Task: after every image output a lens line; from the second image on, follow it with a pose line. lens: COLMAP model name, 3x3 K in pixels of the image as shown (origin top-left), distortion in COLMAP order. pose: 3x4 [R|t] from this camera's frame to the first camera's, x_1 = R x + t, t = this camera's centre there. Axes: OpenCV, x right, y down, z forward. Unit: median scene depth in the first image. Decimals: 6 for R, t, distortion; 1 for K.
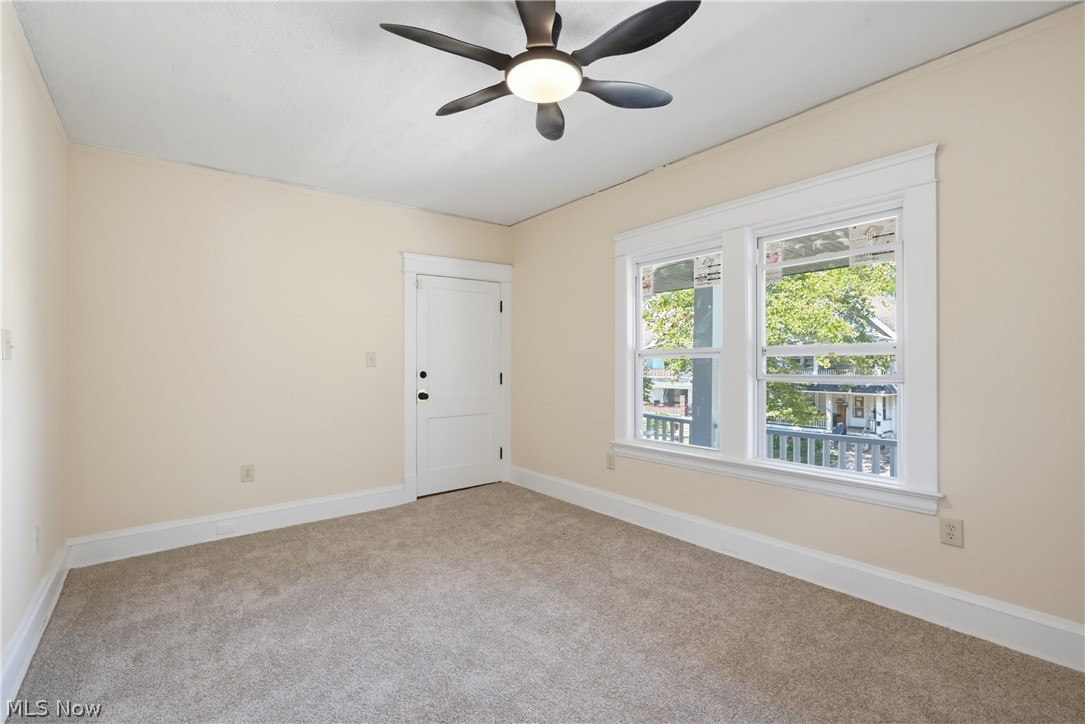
lens RADIAL K [[496.6, 0, 537.6], [0, 496.6, 360.2], [0, 0, 1]] dist [-0.010528, 0.003604]
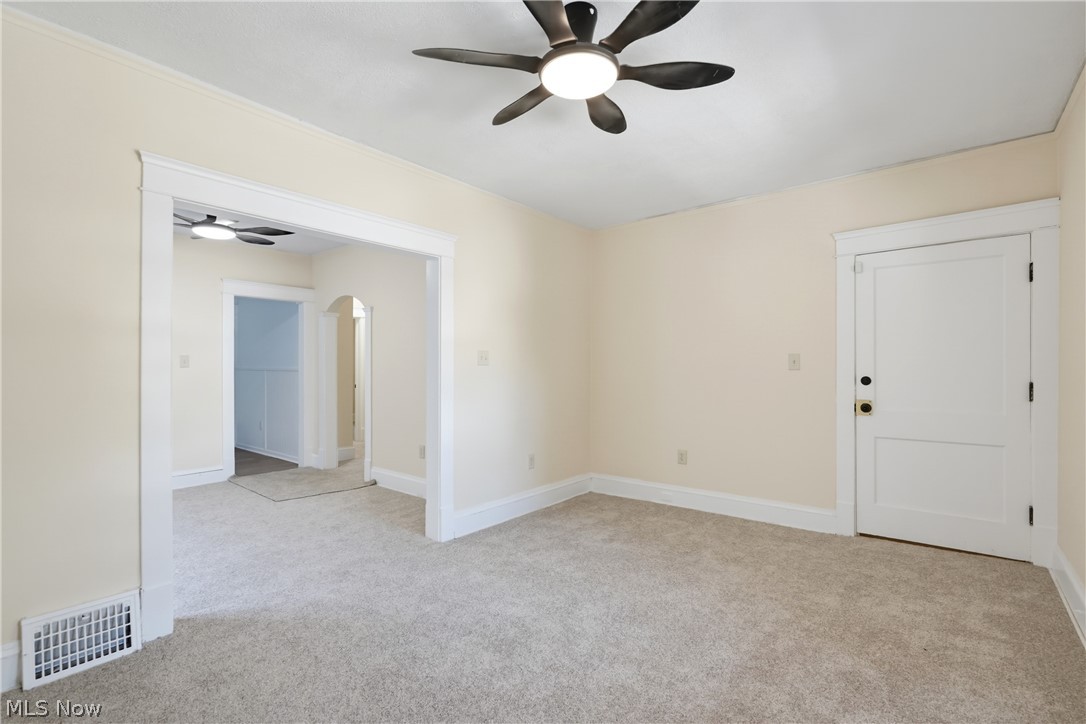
lens RADIAL K [[497.0, 0, 541.5], [0, 497.0, 363.6], [0, 0, 1]] dist [-0.010528, 0.003604]
pose [[0.217034, -0.003106, -0.976159, 0.522012], [0.009890, 0.999951, -0.000983, -0.002854], [0.976114, -0.009441, 0.217054, 0.398473]]
